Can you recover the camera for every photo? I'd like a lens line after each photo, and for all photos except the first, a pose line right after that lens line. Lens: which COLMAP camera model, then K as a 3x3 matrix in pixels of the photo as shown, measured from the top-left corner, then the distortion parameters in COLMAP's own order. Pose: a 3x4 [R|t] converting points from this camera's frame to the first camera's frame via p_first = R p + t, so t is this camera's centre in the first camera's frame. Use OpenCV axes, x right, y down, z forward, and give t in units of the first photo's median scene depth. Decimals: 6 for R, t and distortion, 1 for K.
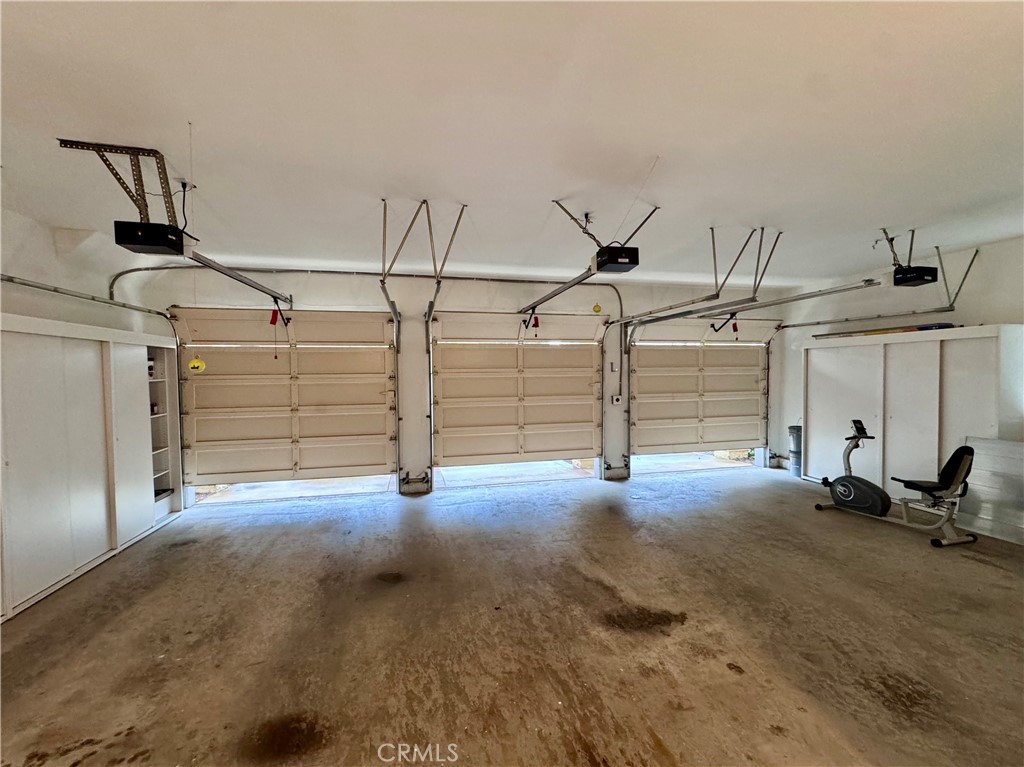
lens RADIAL K [[412.9, 0, 514.5], [0, 412.9, 386.2], [0, 0, 1]] dist [-0.001672, -0.000485]
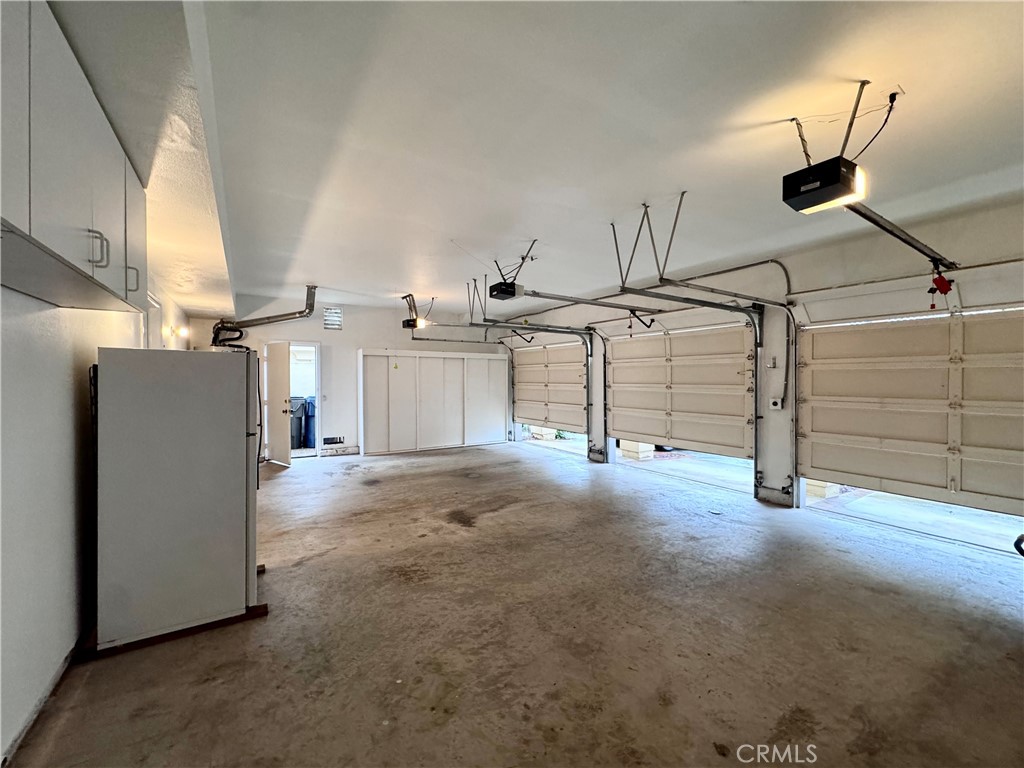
lens RADIAL K [[412.9, 0, 514.5], [0, 412.9, 386.7], [0, 0, 1]] dist [-0.001672, -0.000485]
pose [[0.340770, 0.027216, -0.939753, 1.718268], [-0.031738, 0.999344, 0.017433, 0.016798], [0.939611, 0.023885, 0.341410, 0.575087]]
